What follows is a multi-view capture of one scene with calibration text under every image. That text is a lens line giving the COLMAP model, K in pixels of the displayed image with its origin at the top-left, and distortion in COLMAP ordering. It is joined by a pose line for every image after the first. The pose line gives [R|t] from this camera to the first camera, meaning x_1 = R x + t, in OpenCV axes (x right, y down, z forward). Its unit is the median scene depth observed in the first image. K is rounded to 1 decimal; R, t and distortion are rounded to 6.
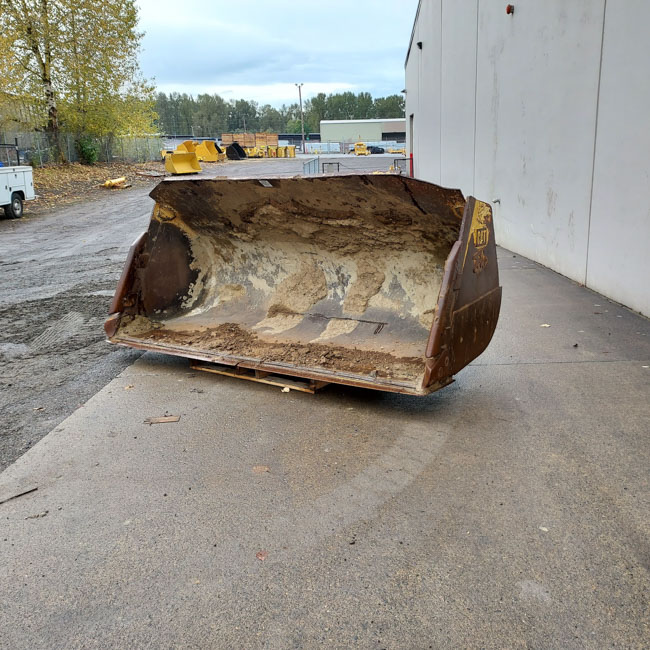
lens RADIAL K [[627.9, 0, 357.6], [0, 627.9, 317.8], [0, 0, 1]] dist [0.041586, 0.000000]
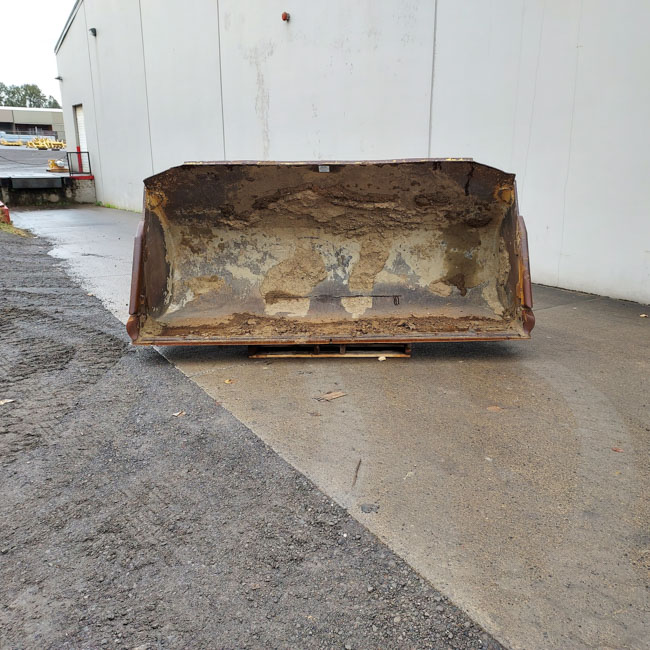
lens RADIAL K [[630.2, 0, 344.6], [0, 630.2, 320.3], [0, 0, 1]] dist [0.039437, 0.000000]
pose [[0.845193, -0.106301, 0.523782, -0.595123], [0.105278, 0.993933, 0.031839, 0.006085], [-0.523989, 0.028233, 0.851257, 0.084485]]
